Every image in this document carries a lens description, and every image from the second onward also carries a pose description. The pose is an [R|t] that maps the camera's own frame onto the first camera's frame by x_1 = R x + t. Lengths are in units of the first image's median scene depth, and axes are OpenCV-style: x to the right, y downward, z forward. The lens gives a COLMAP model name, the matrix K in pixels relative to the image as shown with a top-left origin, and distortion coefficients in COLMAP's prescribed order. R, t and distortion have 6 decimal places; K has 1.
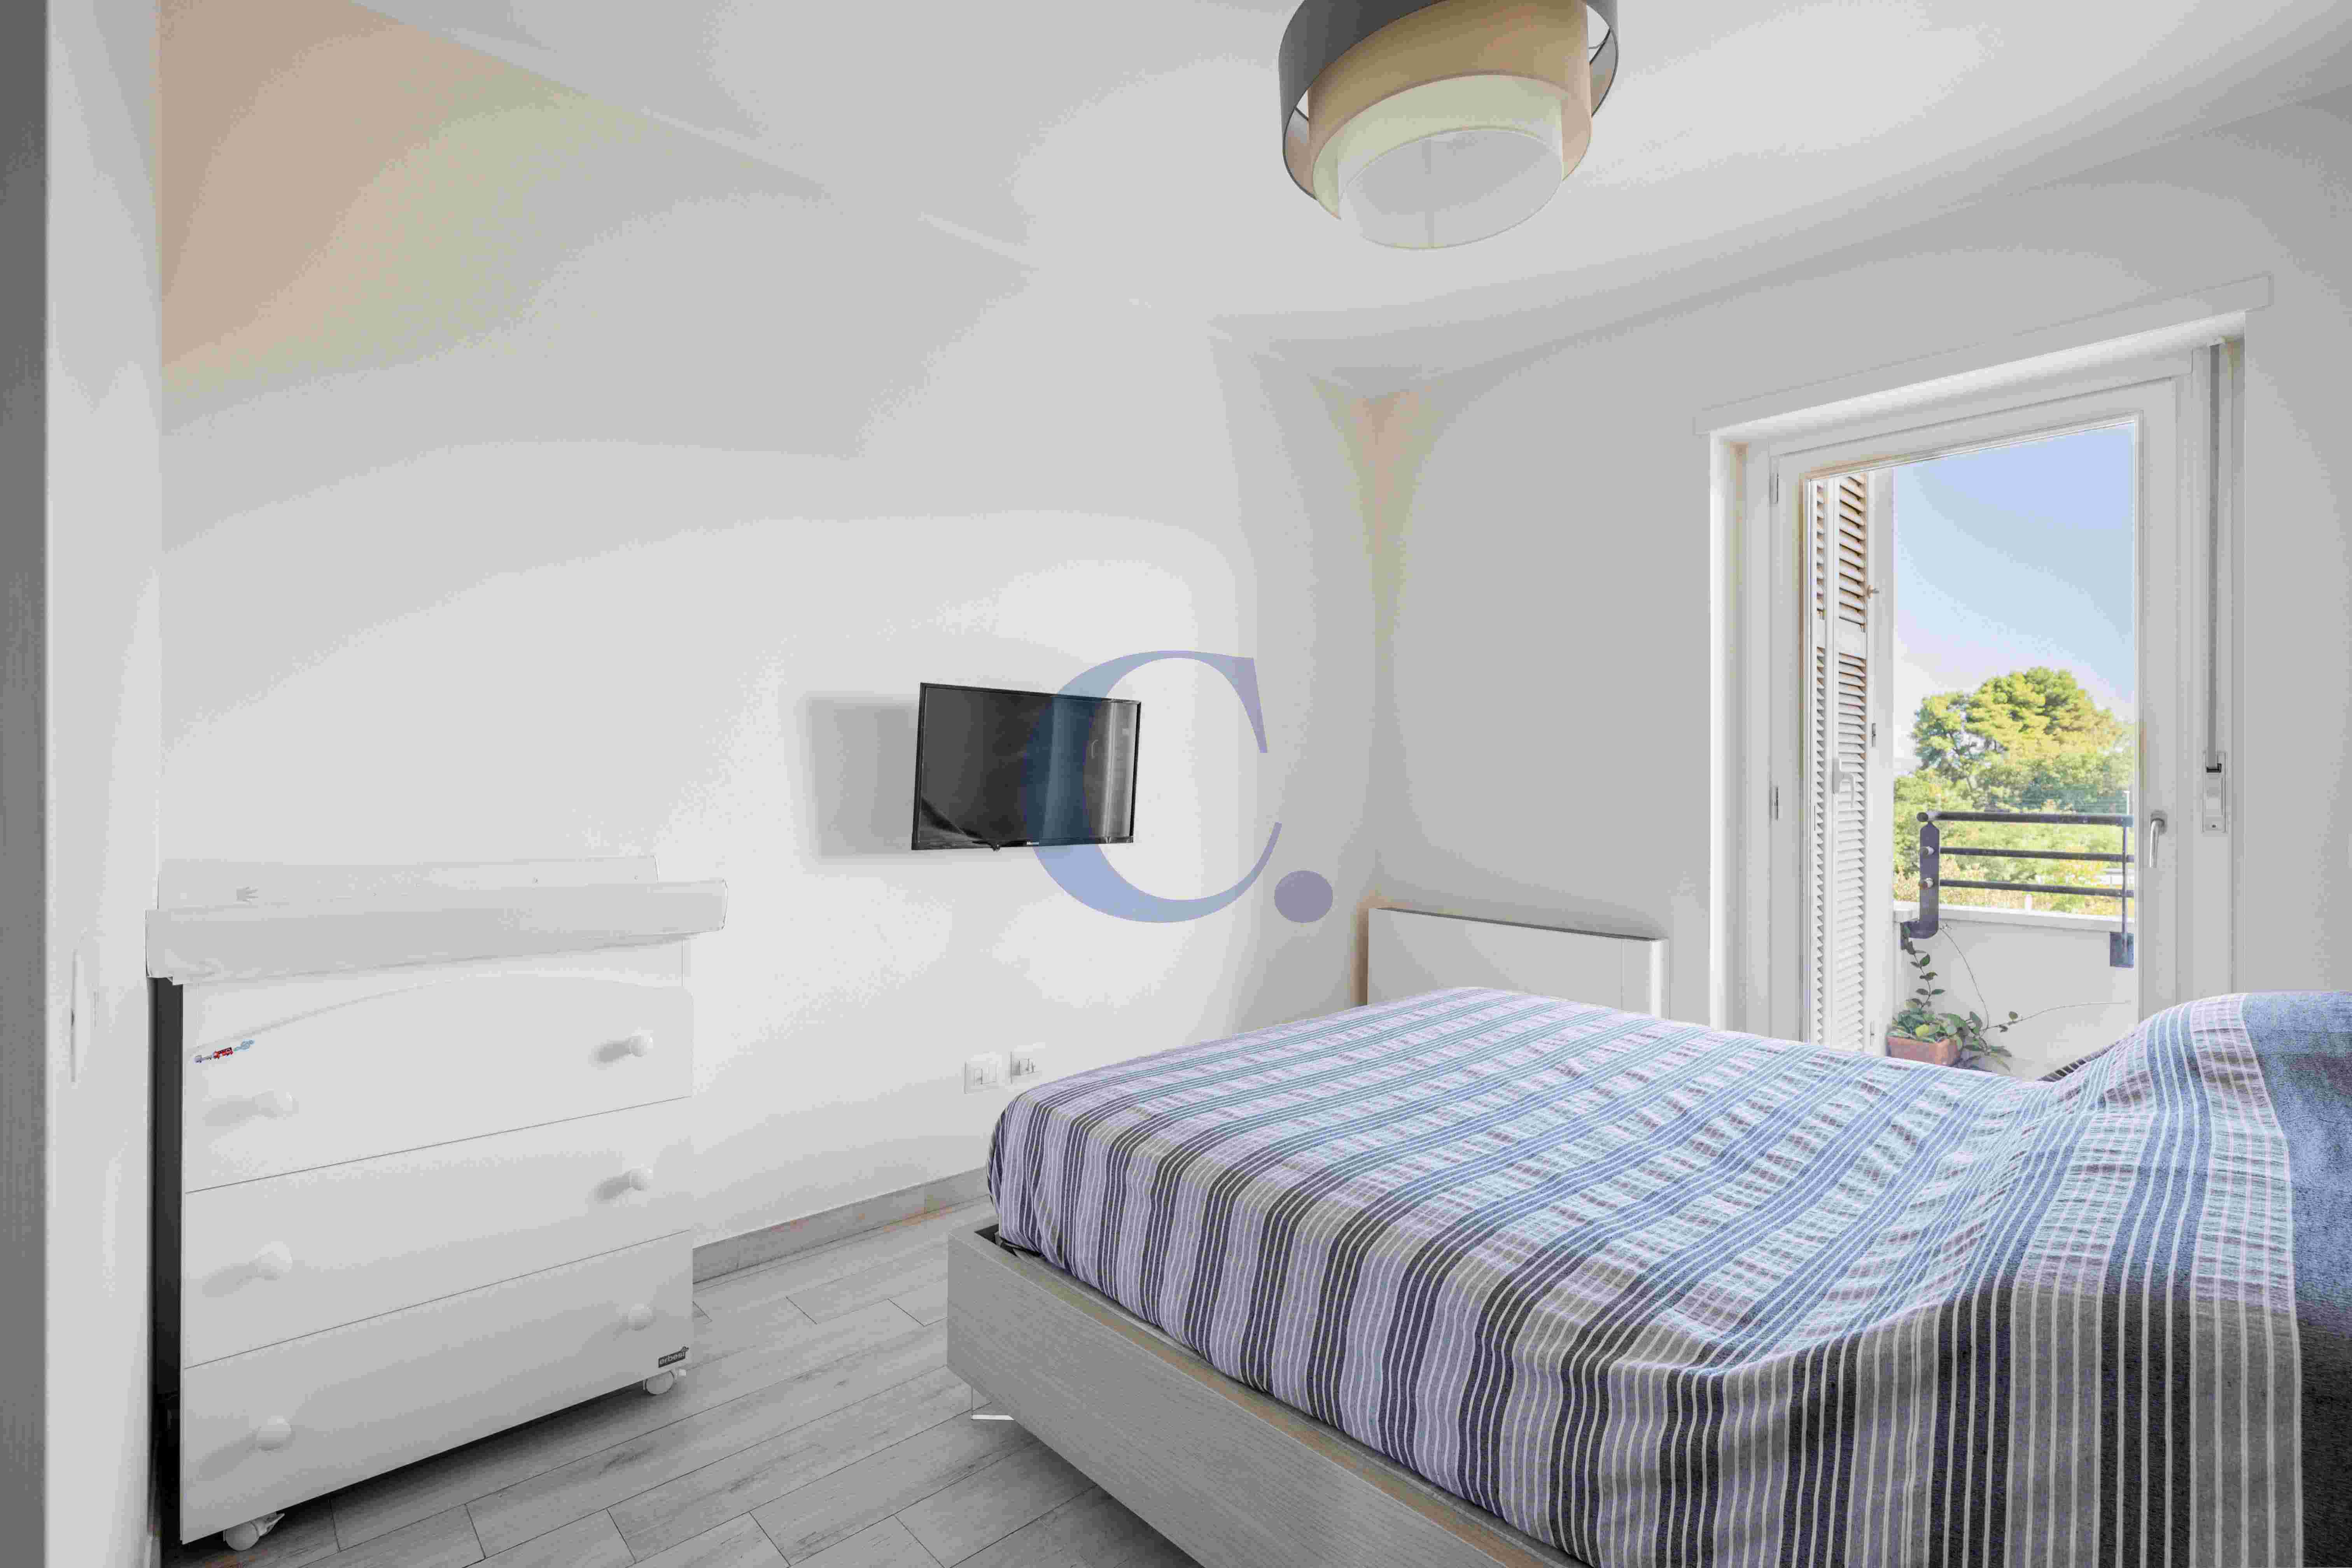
lens RADIAL K [[1078.0, 0, 1181.9], [0, 1078.0, 780.2], [0, 0, 1]] dist [-0.001725, 0.000578]
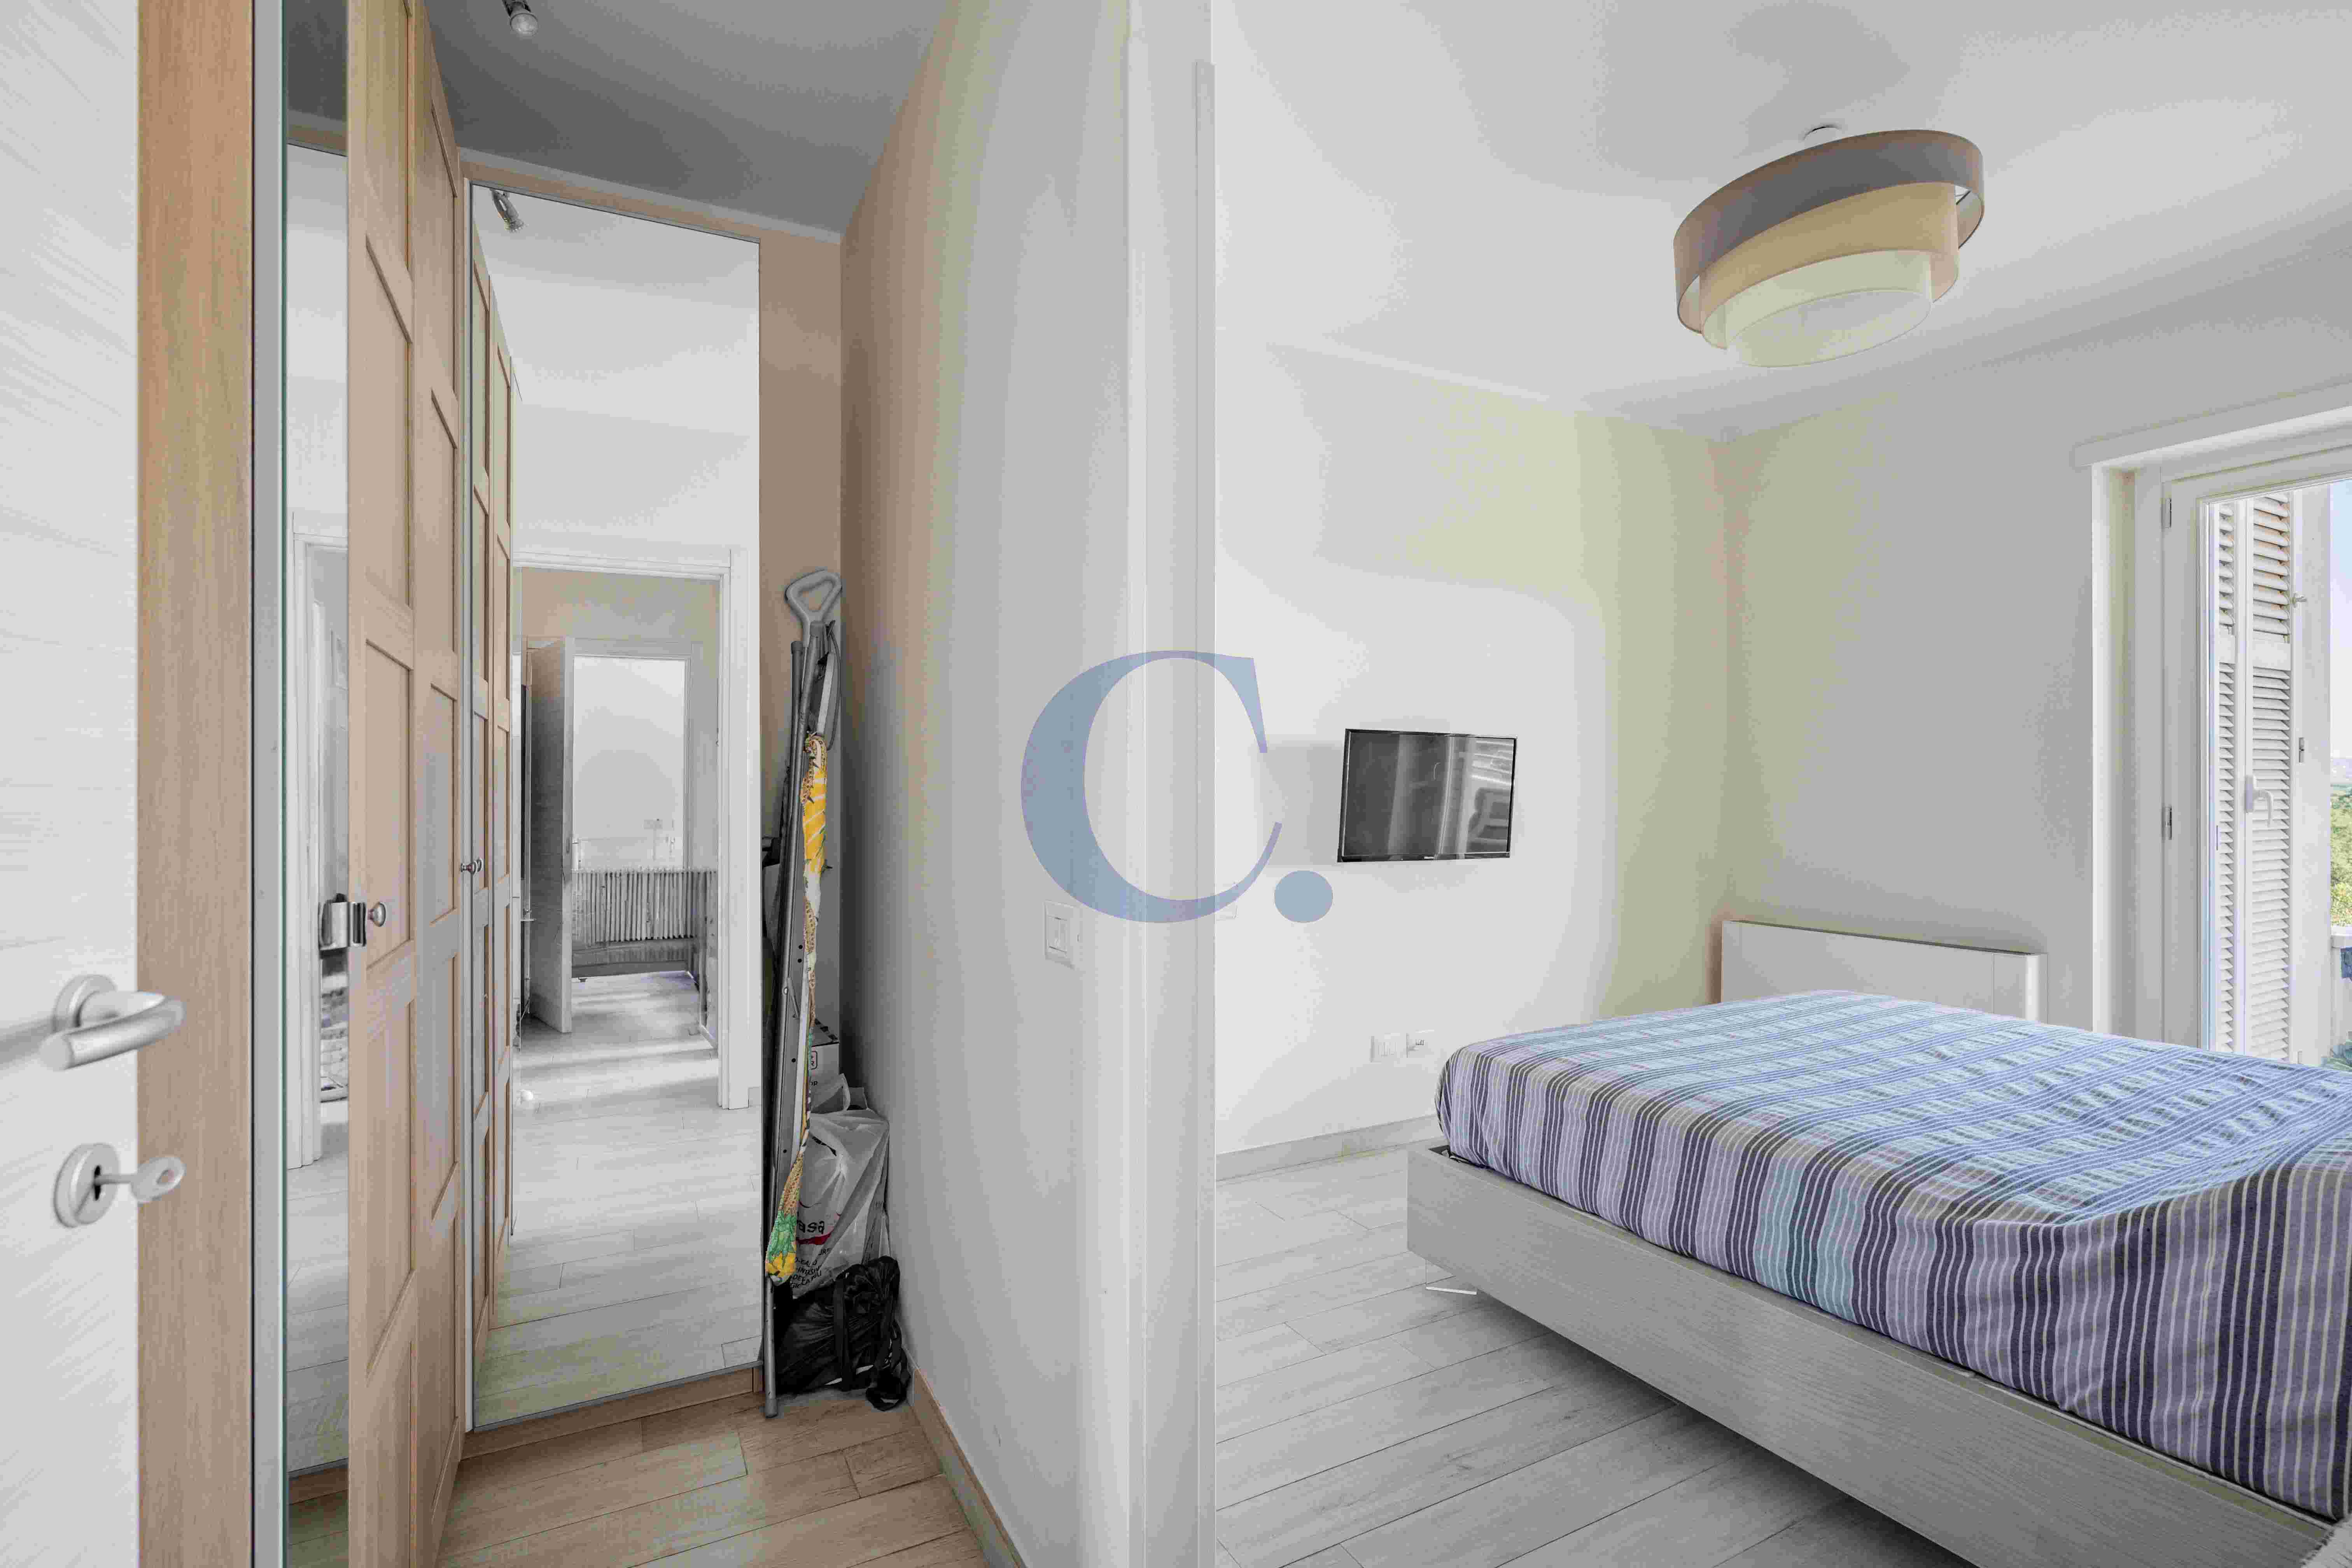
lens RADIAL K [[1096.6, 0, 1182.7], [0, 1096.6, 802.1], [0, 0, 1]] dist [0.000387, 0.000399]
pose [[0.967617, -0.006050, -0.252350, -0.179324], [0.007829, 0.999951, 0.006047, -0.024694], [0.252301, -0.007827, 0.967617, -0.483004]]
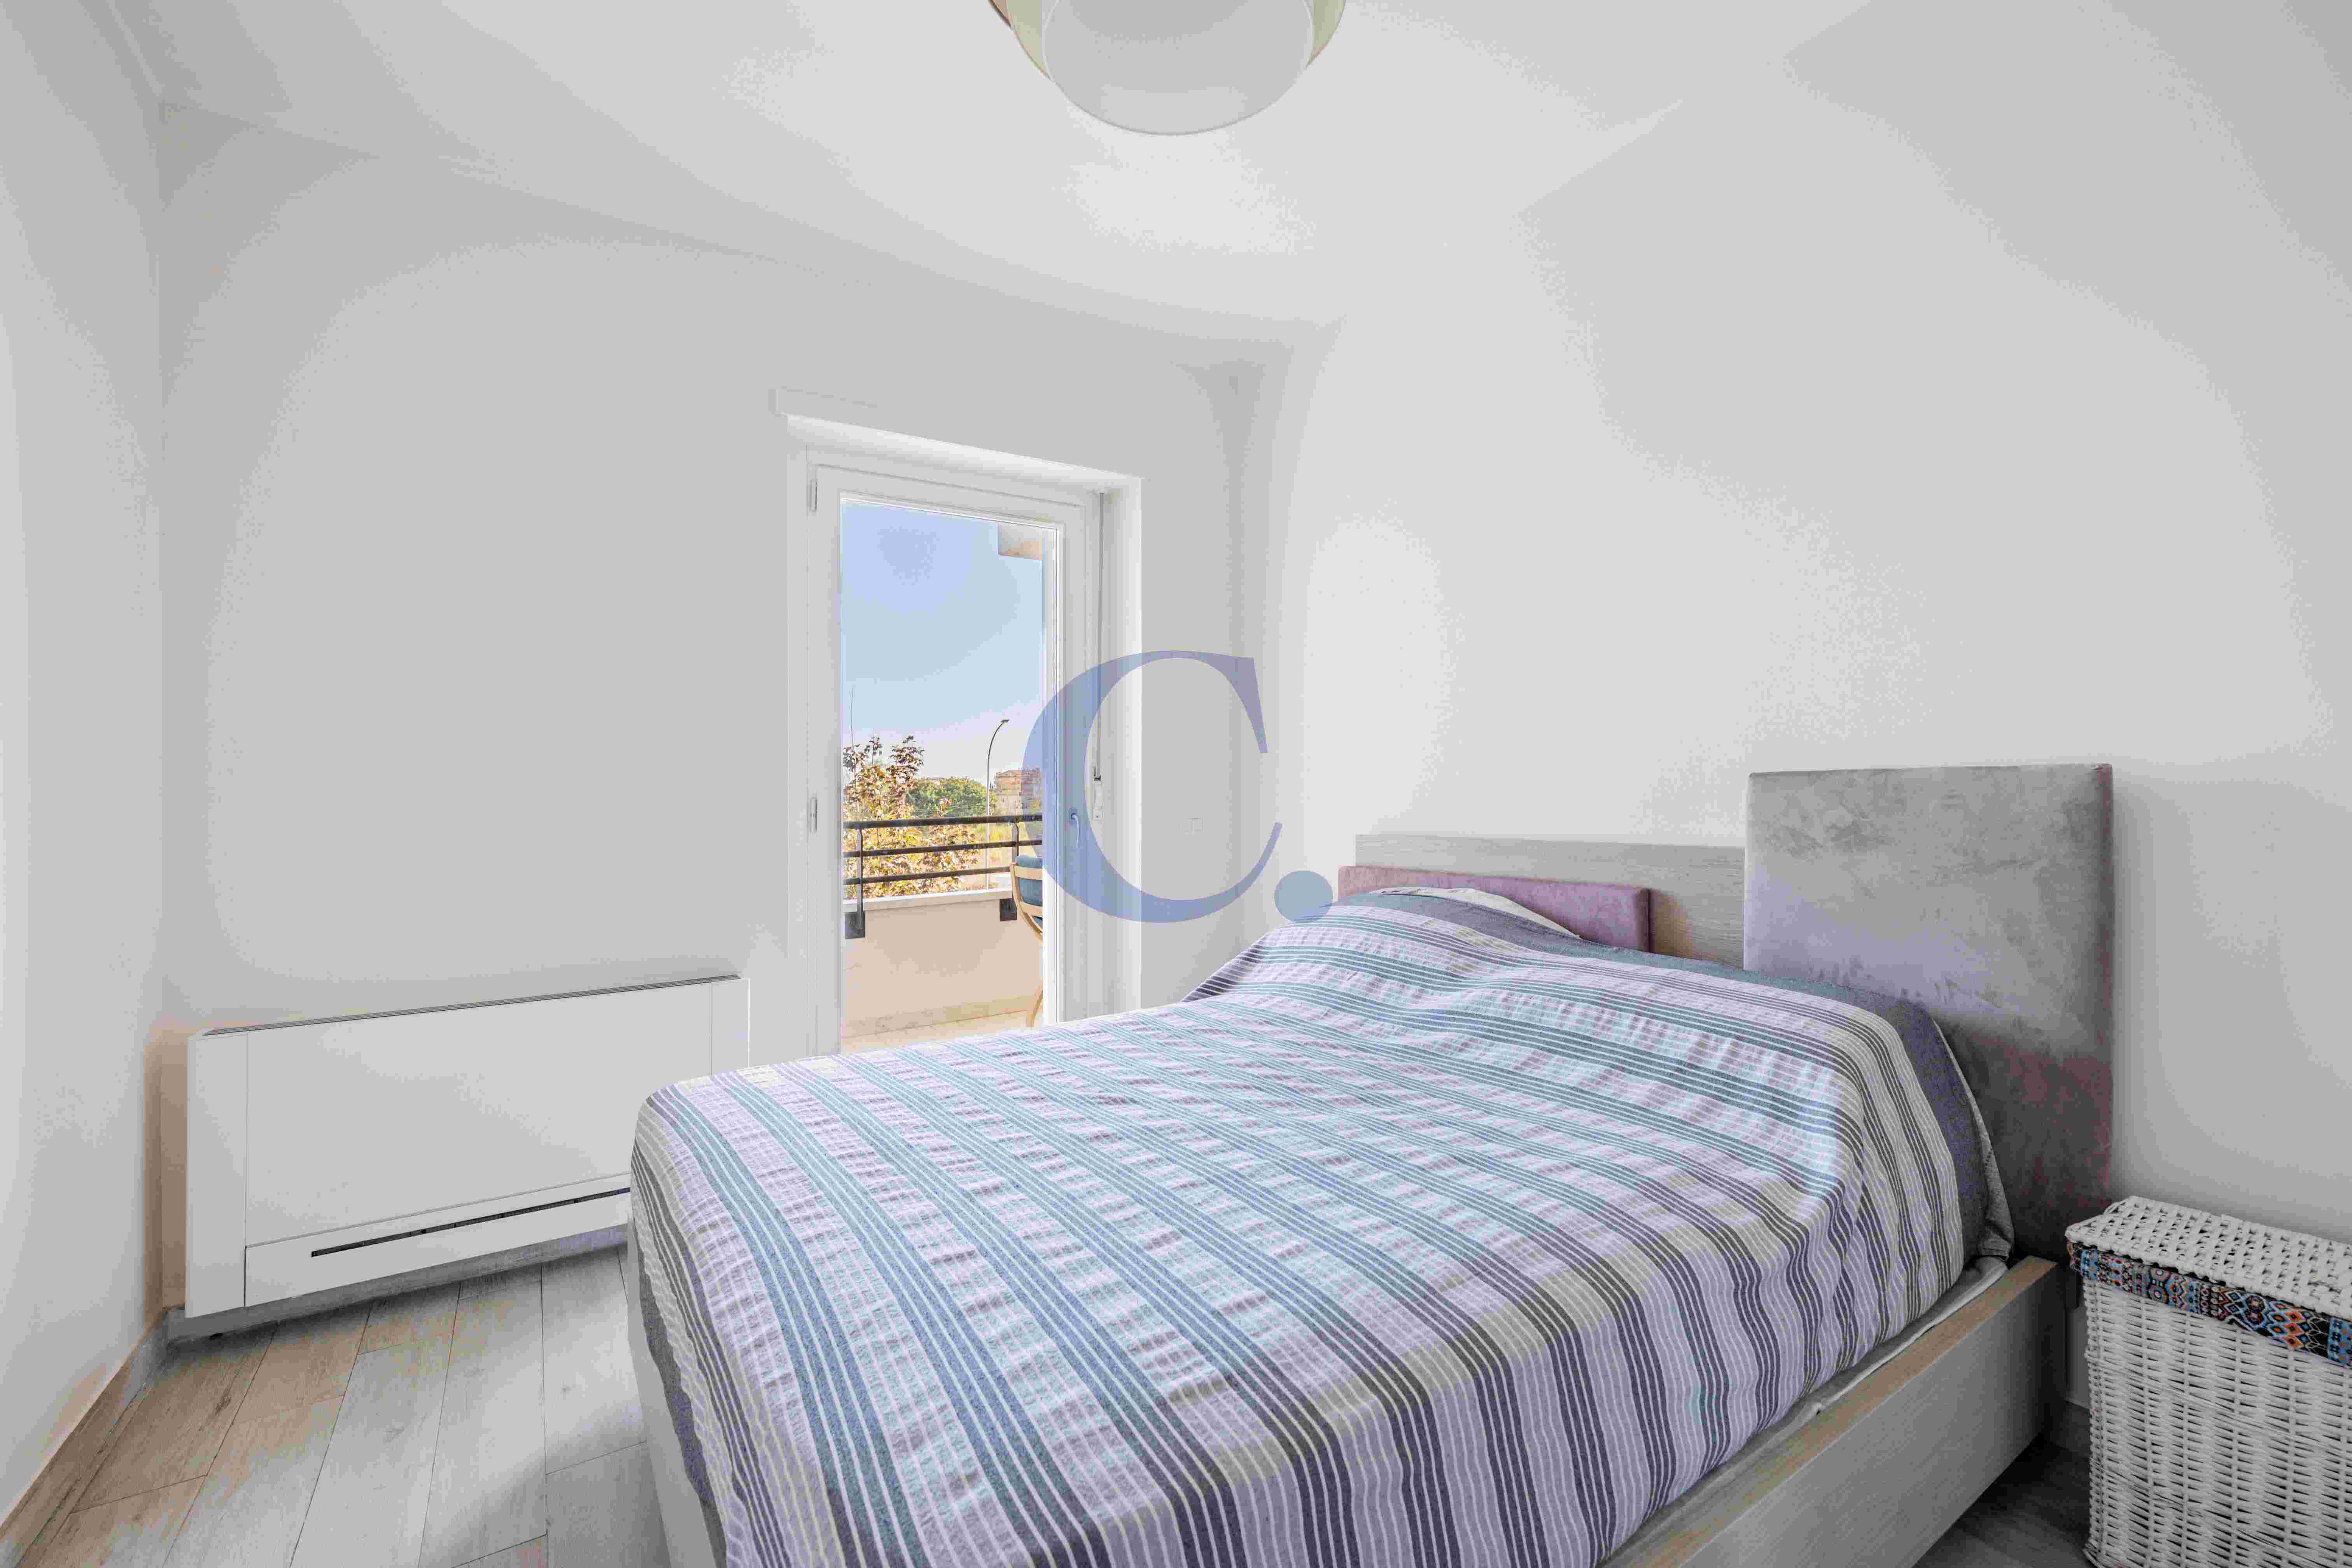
lens RADIAL K [[993.9, 0, 1176.0], [0, 993.9, 784.0], [0, 0, 1]] dist [0.000156, 0.000006]
pose [[0.157498, 0.004719, 0.987508, -0.603432], [0.024229, 0.999669, -0.008641, 0.020168], [-0.987222, 0.025287, 0.157332, 1.085447]]
